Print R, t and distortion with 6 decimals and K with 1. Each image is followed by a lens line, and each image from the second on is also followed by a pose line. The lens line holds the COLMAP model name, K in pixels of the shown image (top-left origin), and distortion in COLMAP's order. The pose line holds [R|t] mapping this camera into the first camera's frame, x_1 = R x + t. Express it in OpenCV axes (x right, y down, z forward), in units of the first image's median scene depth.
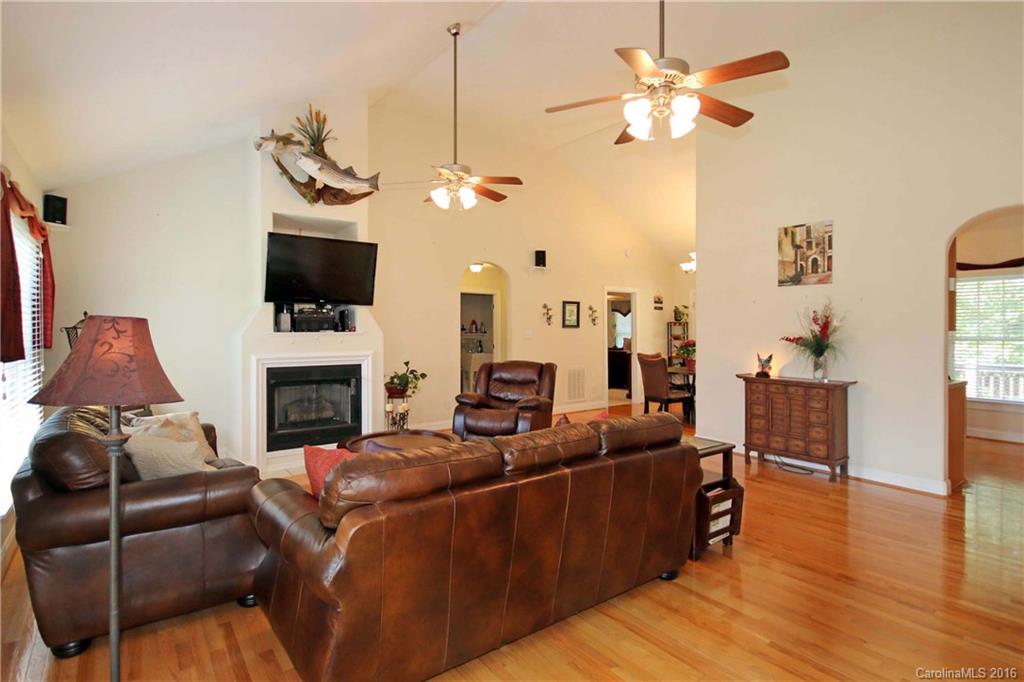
lens RADIAL K [[524.7, 0, 496.0], [0, 524.7, 332.5], [0, 0, 1]] dist [0.000294, 0.000126]
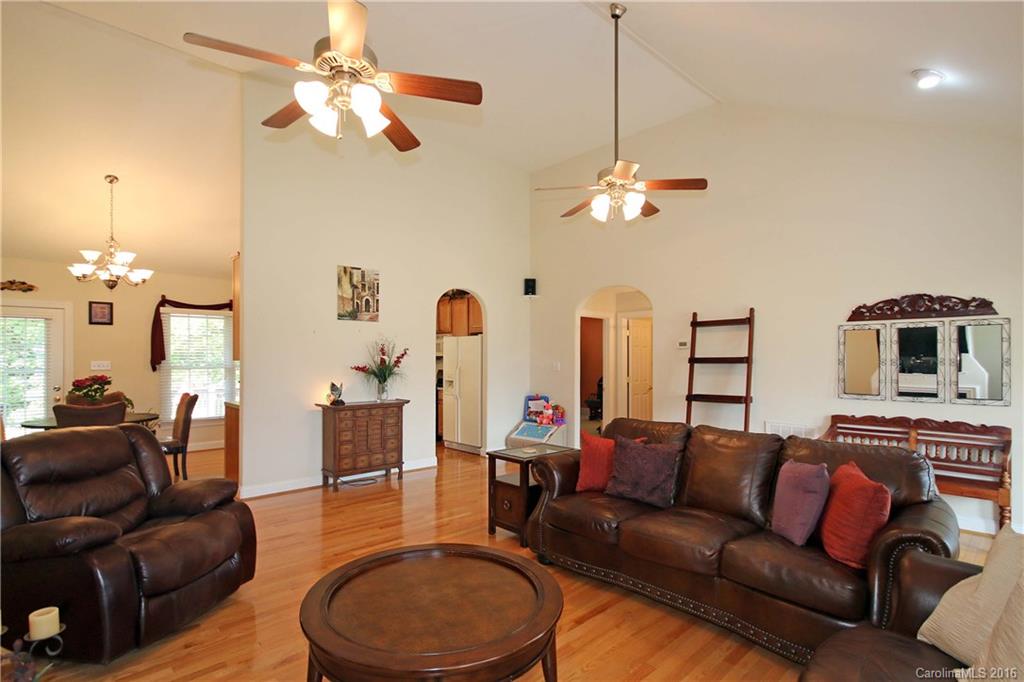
lens RADIAL K [[487.9, 0, 510.7], [0, 487.9, 354.9], [0, 0, 1]] dist [0.000328, 0.000039]
pose [[-0.102903, 0.002347, 0.994689, -0.515093], [0.006161, 0.999980, -0.001722, -0.011694], [-0.994672, 0.005951, -0.102915, 0.783899]]
